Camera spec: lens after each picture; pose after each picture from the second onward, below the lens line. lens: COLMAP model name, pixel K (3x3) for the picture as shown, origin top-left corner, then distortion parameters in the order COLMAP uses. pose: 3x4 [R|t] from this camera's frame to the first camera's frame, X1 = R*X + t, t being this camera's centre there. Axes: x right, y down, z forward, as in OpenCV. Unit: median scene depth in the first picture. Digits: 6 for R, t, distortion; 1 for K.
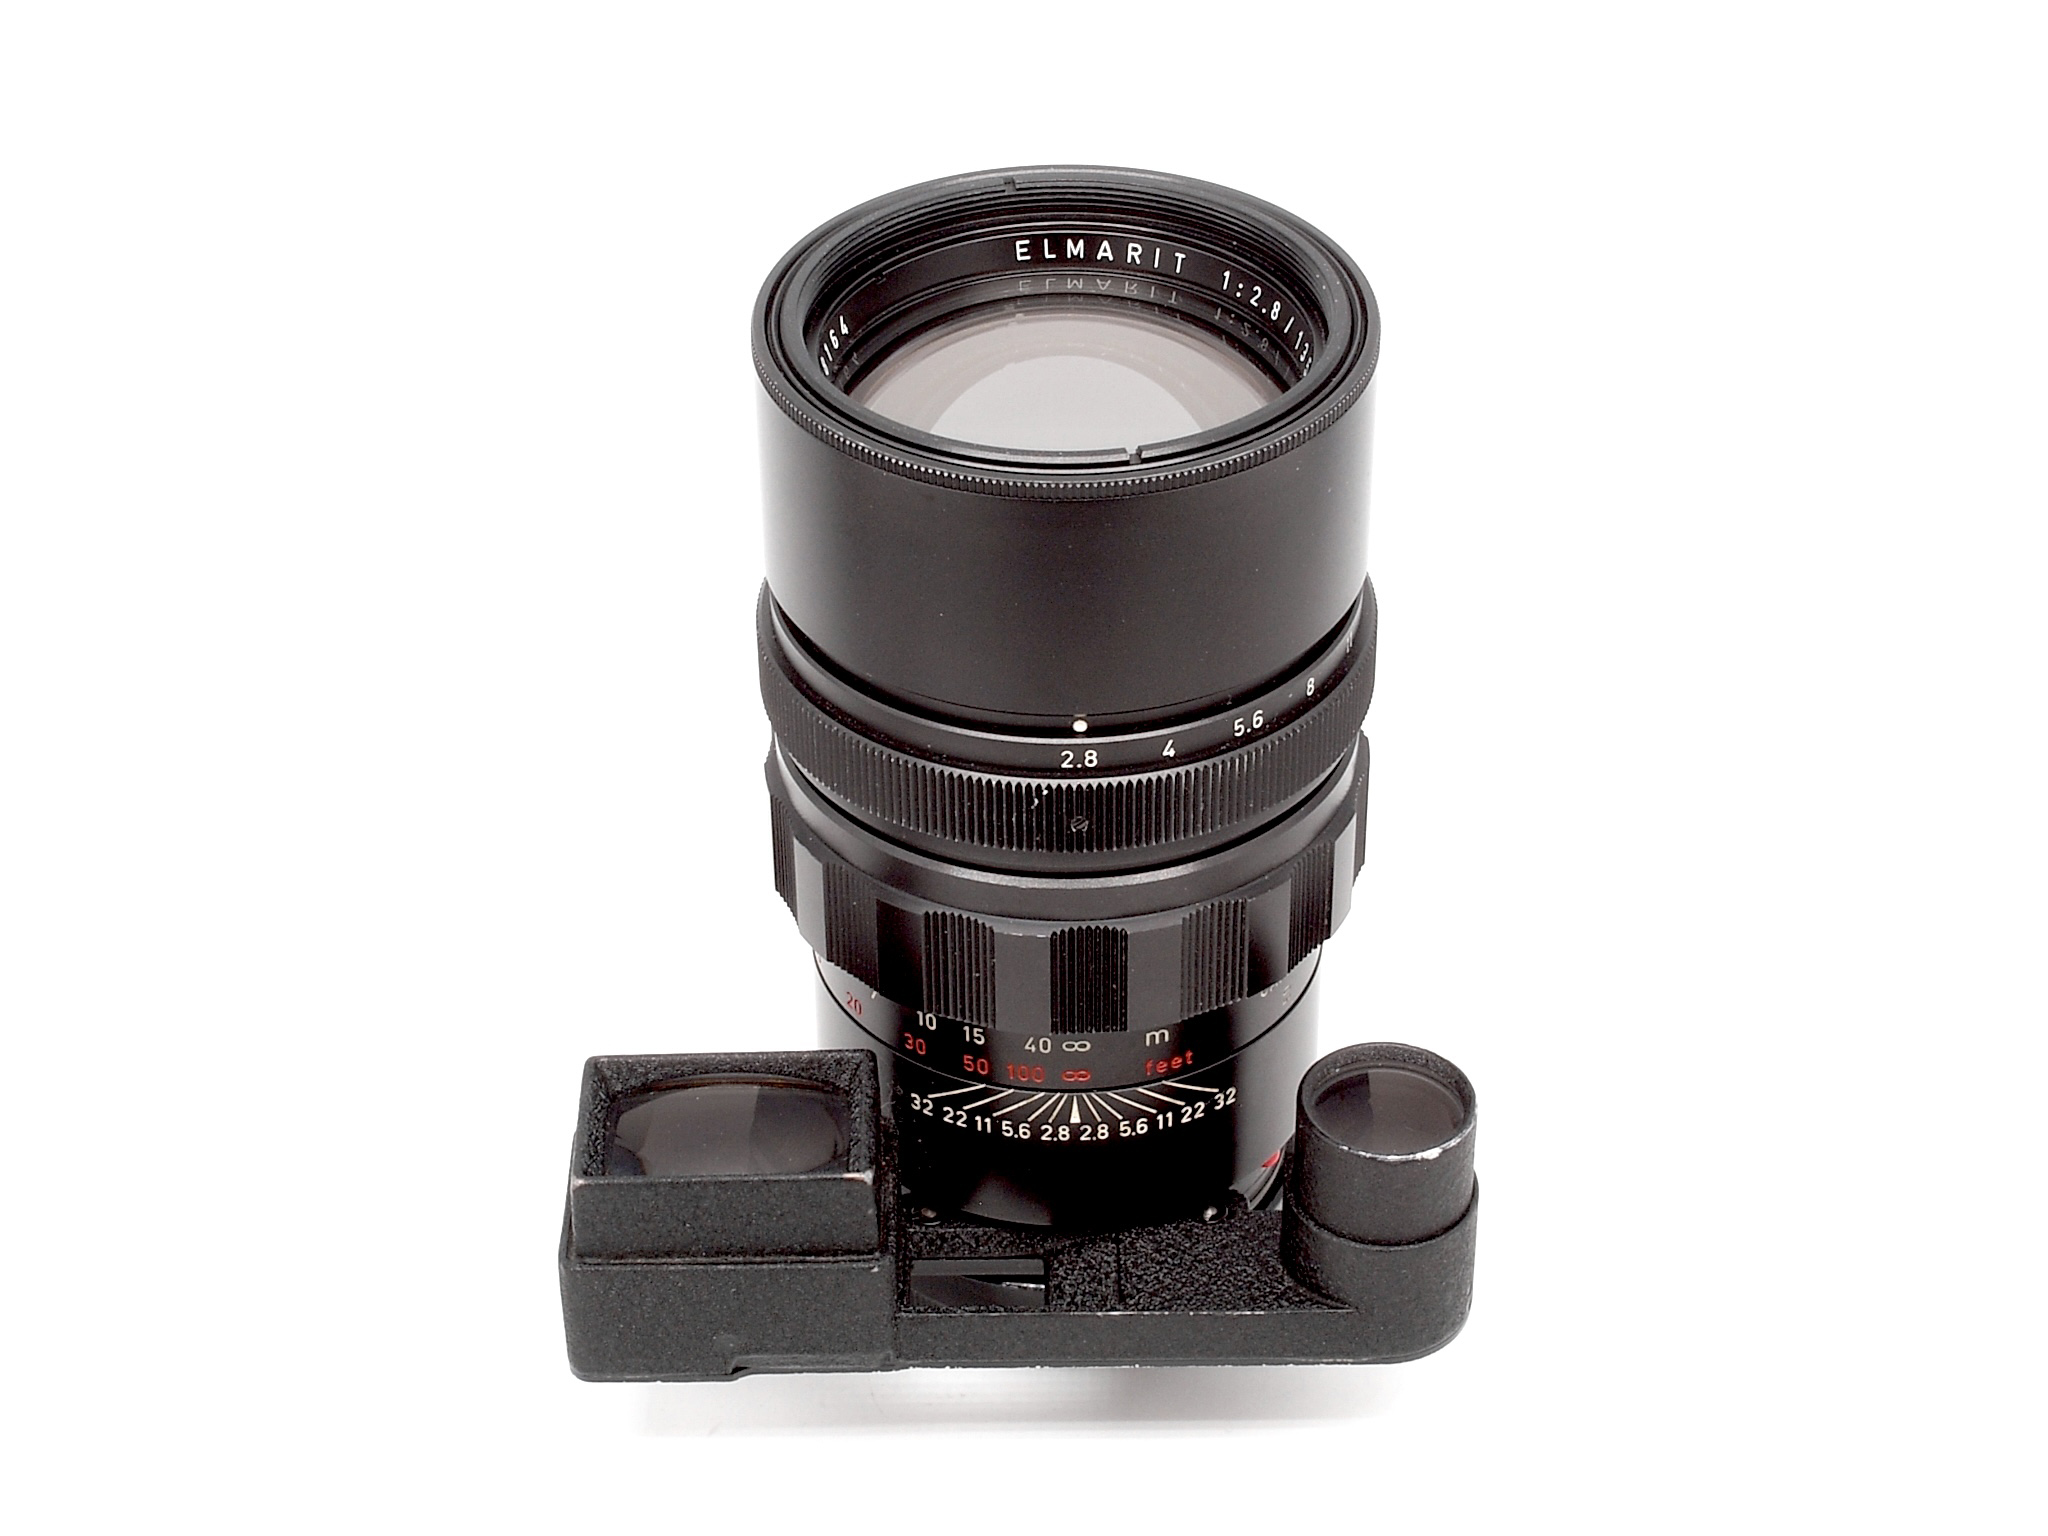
lens RADIAL K [[4268.8, 0, 1024.0], [0, 4268.8, 768.0], [0, 0, 1]] dist [-0.051230, -0.135388]
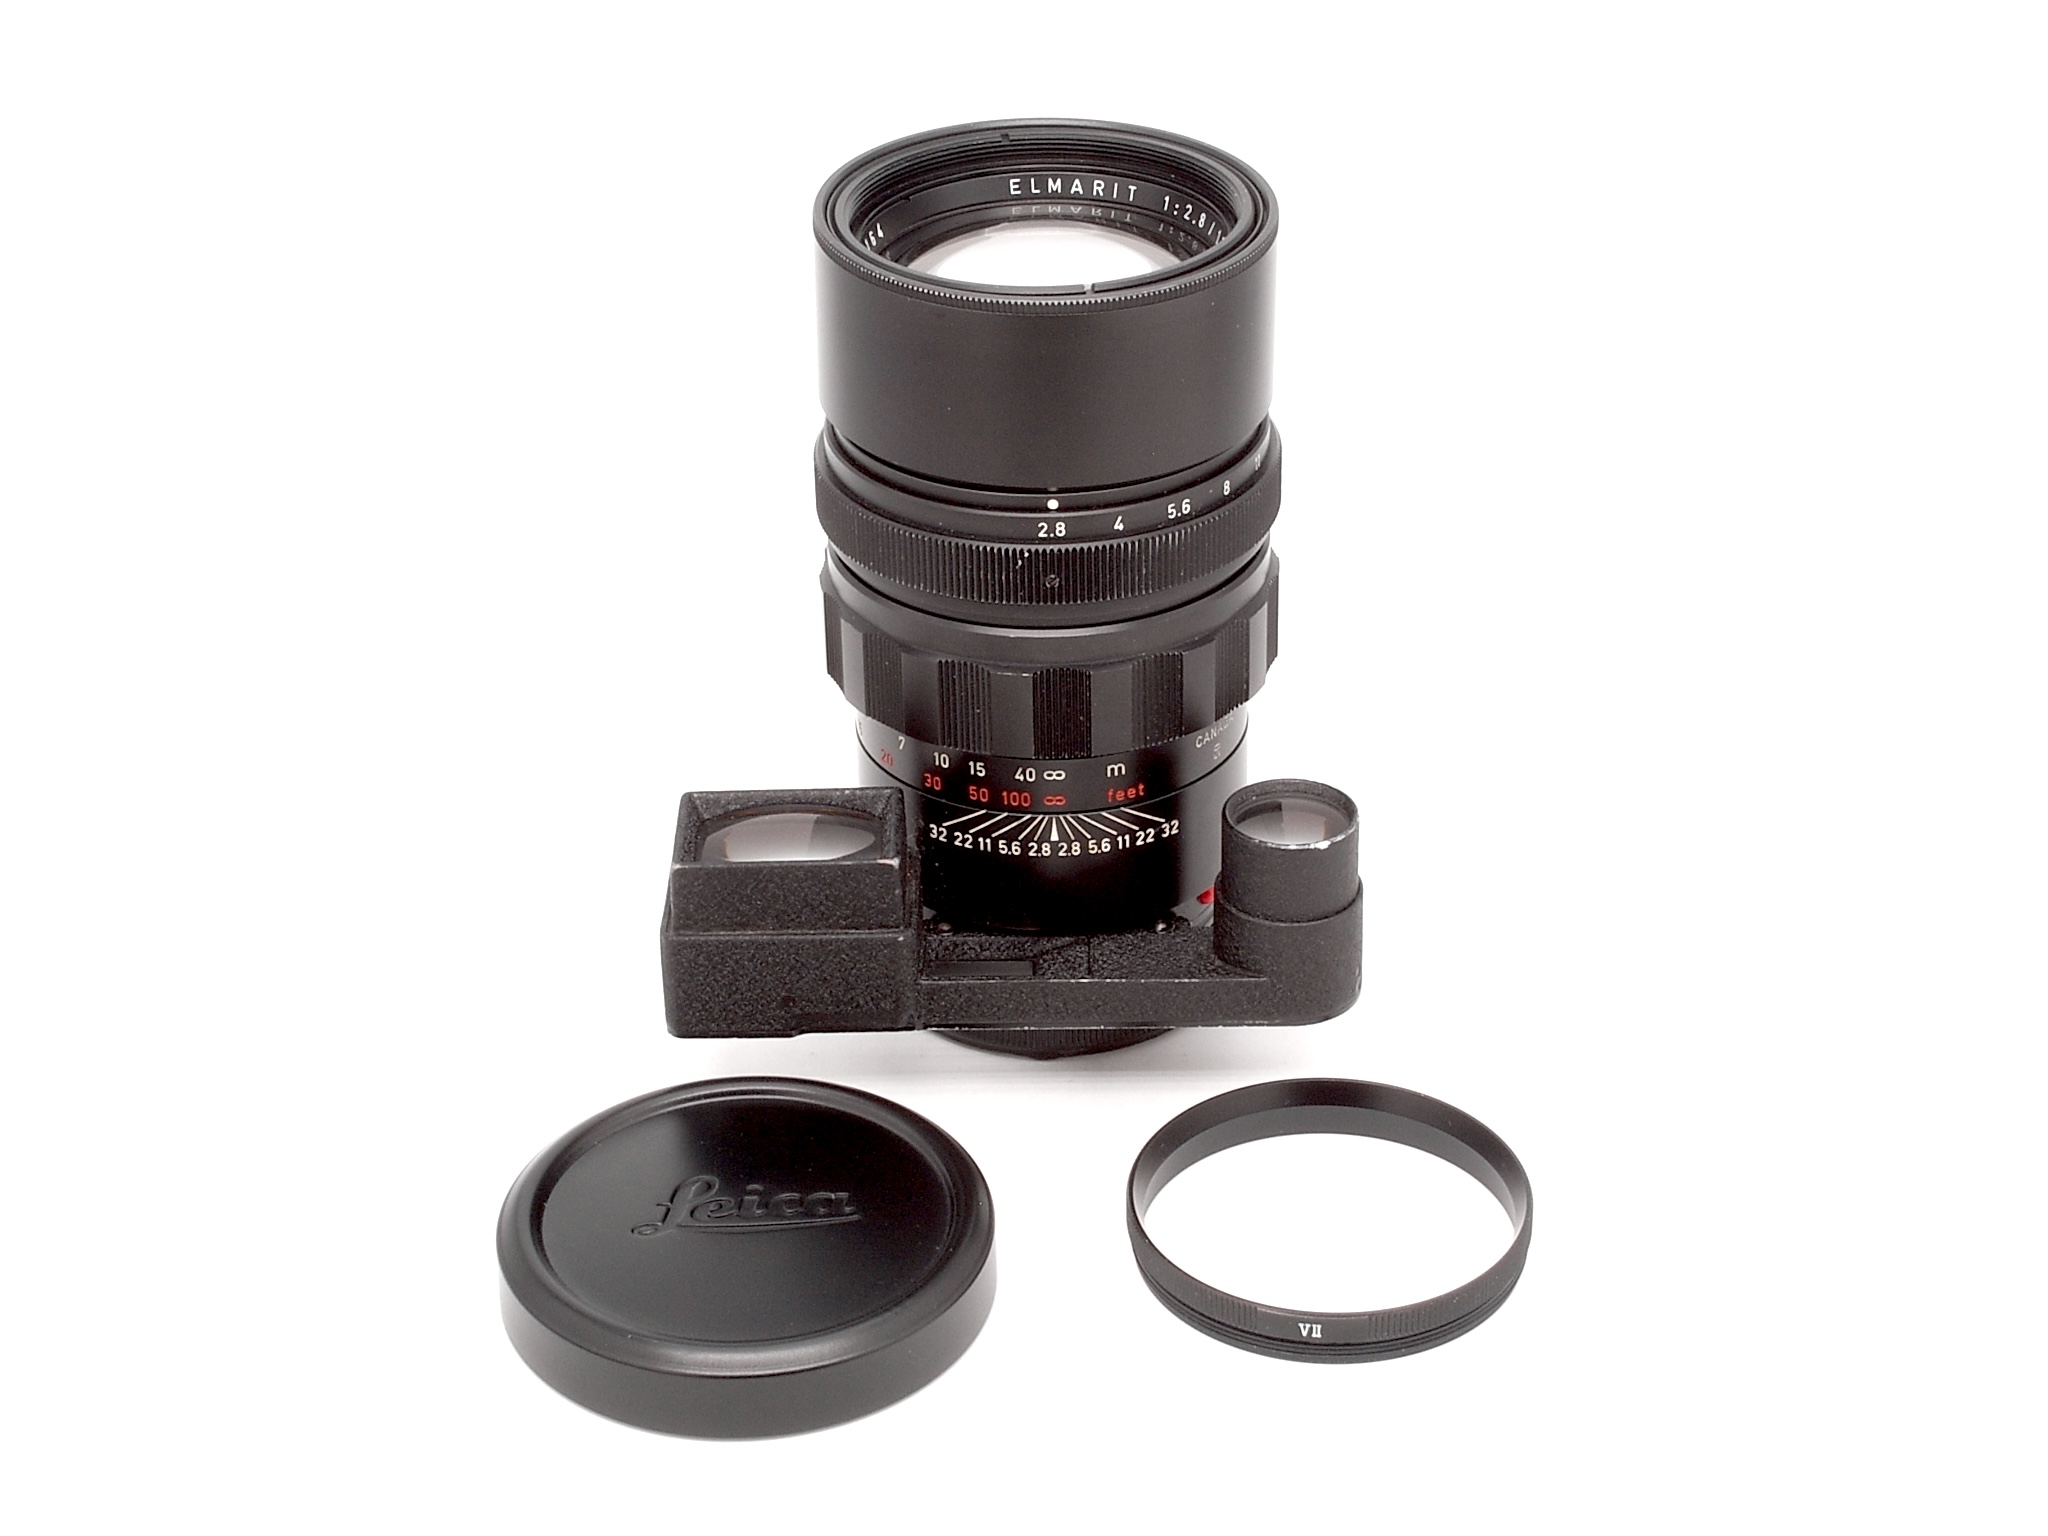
lens RADIAL K [[4268.8, 0, 1024.0], [0, 4268.8, 768.0], [0, 0, 1]] dist [-0.051230, -0.135388]
pose [[0.999810, -0.000980, -0.019446, 0.028412], [-0.001058, 0.994521, -0.104536, 0.200119], [0.019442, 0.104537, 0.994331, -0.309107]]
